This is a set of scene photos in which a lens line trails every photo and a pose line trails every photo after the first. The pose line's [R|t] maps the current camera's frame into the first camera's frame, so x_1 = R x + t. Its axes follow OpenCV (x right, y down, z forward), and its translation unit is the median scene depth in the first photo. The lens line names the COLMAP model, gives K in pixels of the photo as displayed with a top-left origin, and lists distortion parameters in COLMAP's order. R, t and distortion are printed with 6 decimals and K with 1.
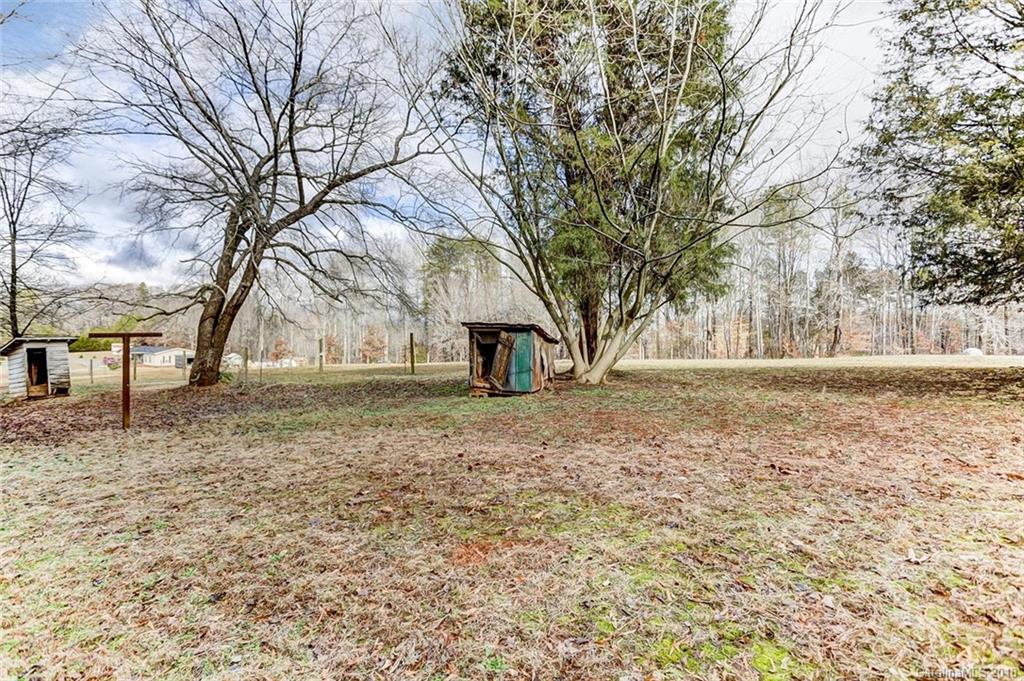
lens RADIAL K [[498.1, 0, 517.3], [0, 498.1, 338.5], [0, 0, 1]] dist [-0.015901, 0.003754]
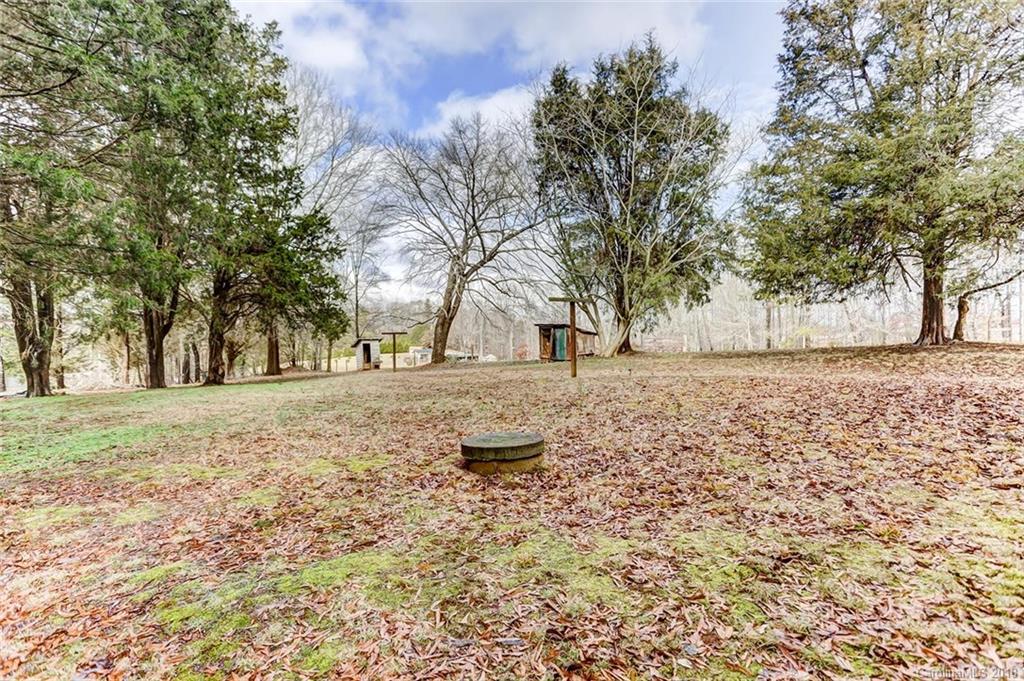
lens RADIAL K [[498.1, 0, 509.4], [0, 498.1, 341.6], [0, 0, 1]] dist [-0.015901, 0.003754]
pose [[0.880608, -0.015654, -0.473587, 0.449671], [0.017878, 0.999840, 0.000194, 0.020266], [0.473509, -0.008638, 0.880747, -0.460642]]
